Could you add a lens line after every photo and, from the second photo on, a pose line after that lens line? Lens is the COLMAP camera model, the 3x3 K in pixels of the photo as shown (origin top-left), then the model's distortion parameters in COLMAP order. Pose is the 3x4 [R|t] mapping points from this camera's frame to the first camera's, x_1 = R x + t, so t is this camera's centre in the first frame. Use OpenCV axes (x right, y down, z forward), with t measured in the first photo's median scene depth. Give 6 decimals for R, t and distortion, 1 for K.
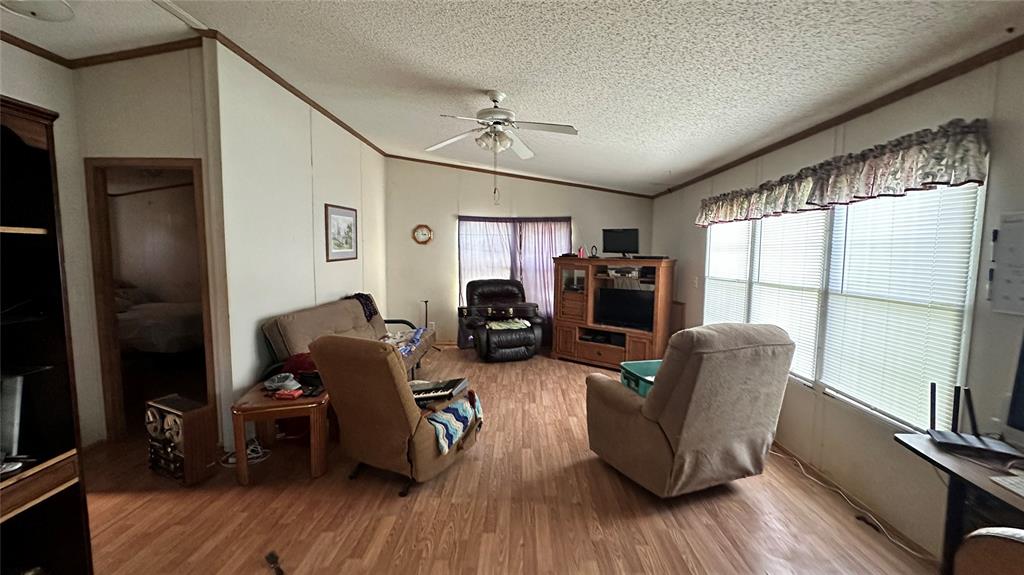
lens RADIAL K [[409.9, 0, 512.0], [0, 409.9, 287.5], [0, 0, 1]] dist [-0.005893, 0.000978]
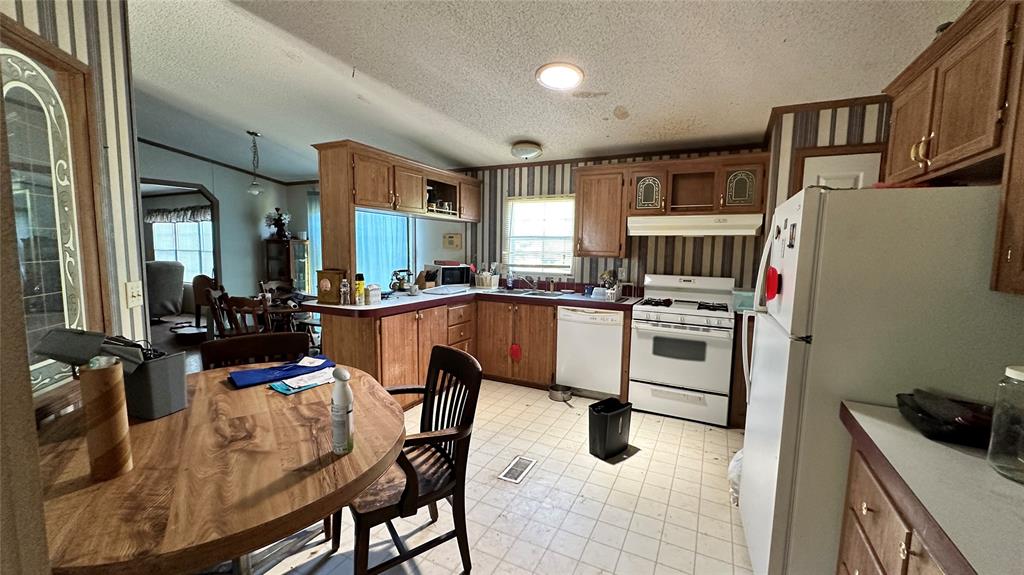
lens RADIAL K [[409.9, 0, 512.0], [0, 409.9, 287.5], [0, 0, 1]] dist [-0.005893, 0.000978]
pose [[0.434472, -0.087213, 0.896453, -0.779771], [0.062328, 0.995826, 0.066673, 0.186893], [-0.898526, 0.026907, 0.438095, -1.976099]]
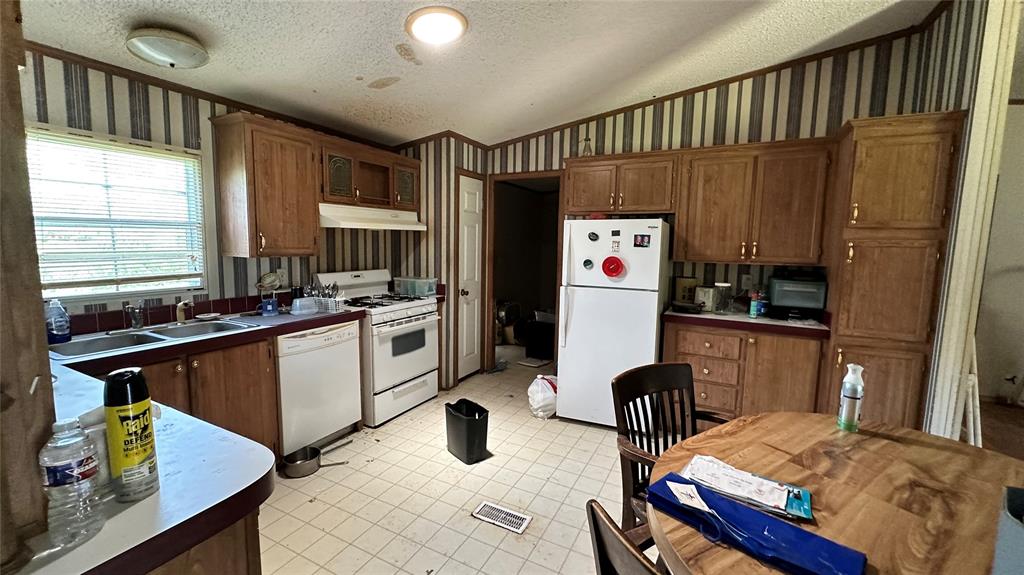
lens RADIAL K [[409.9, 0, 512.0], [0, 409.9, 287.5], [0, 0, 1]] dist [-0.005893, 0.000978]
pose [[-0.896845, -0.068590, 0.436995, -0.328718], [0.017728, 0.981538, 0.190444, 0.095480], [-0.441990, 0.178546, -0.879071, -1.035490]]
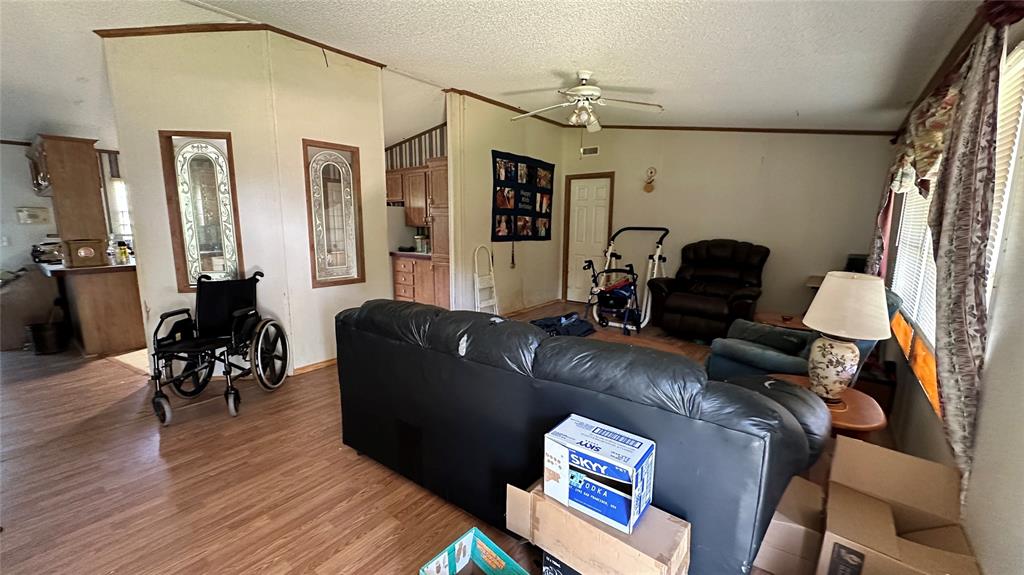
lens RADIAL K [[397.8, 0, 512.0], [0, 397.8, 287.5], [0, 0, 1]] dist [0.000141, 0.000285]
pose [[-0.798206, -0.105527, 0.593069, -1.942133], [0.047076, 0.970597, 0.236061, 0.090410], [-0.600542, 0.216345, -0.769769, -0.874288]]
